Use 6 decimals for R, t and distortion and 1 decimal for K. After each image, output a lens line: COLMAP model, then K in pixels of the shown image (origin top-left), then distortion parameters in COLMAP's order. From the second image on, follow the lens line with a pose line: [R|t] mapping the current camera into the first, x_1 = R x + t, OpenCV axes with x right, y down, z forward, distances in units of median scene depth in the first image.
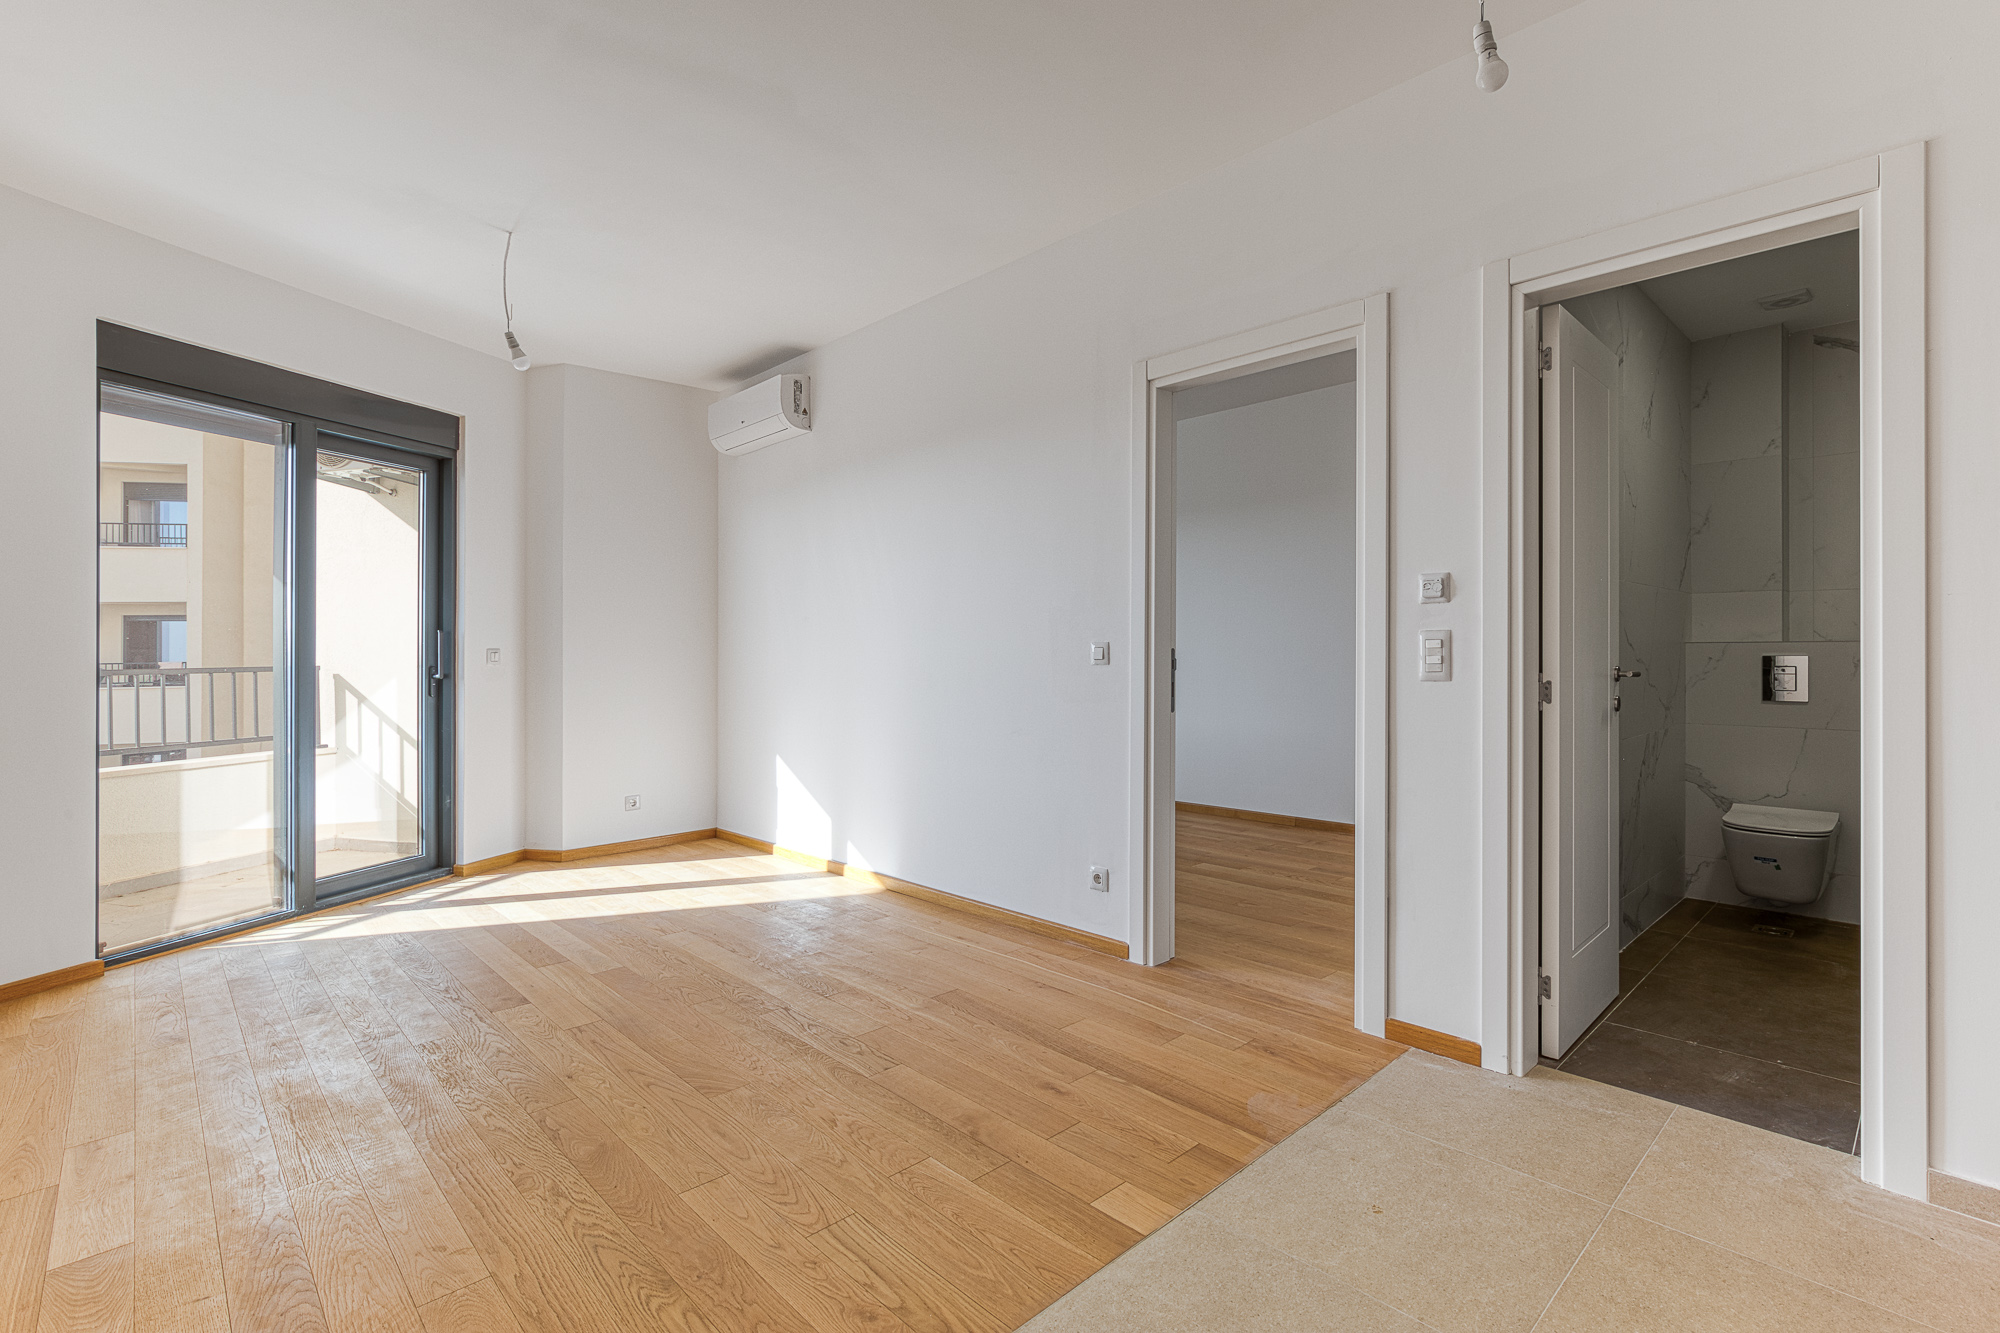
lens RADIAL K [[932.7, 0, 1004.6], [0, 932.7, 653.2], [0, 0, 1]] dist [-0.003379, -0.000246]
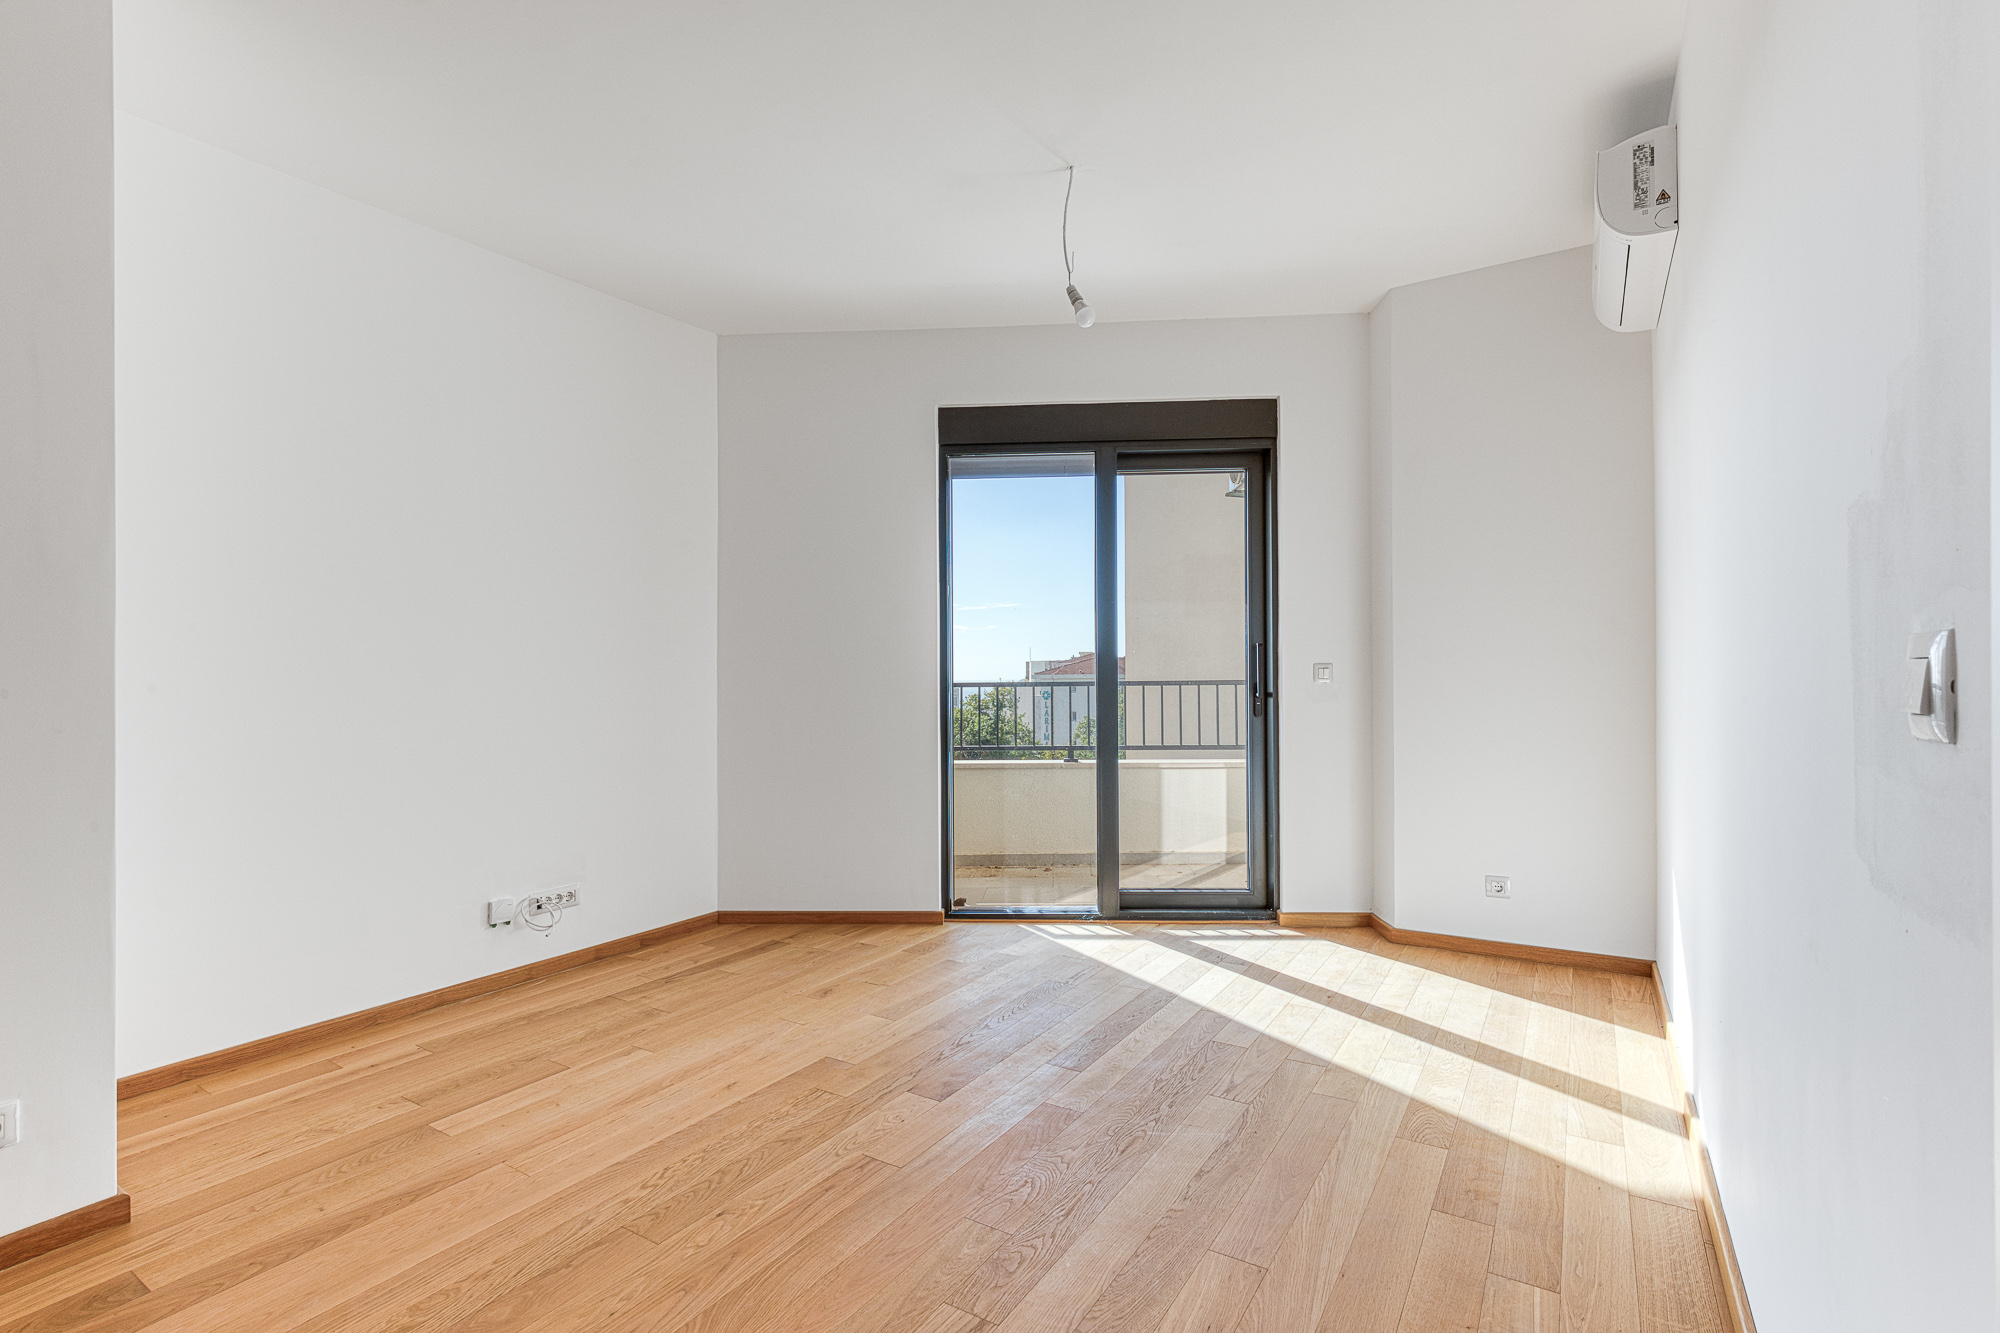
lens RADIAL K [[914.6, 0, 1011.8], [0, 914.6, 664.6], [0, 0, 1]] dist [-0.004144, -0.000358]
pose [[0.256808, -0.002486, -0.966459, 0.241408], [0.002930, 0.999994, -0.001794, -0.004308], [0.966458, -0.002371, 0.256814, 0.725026]]
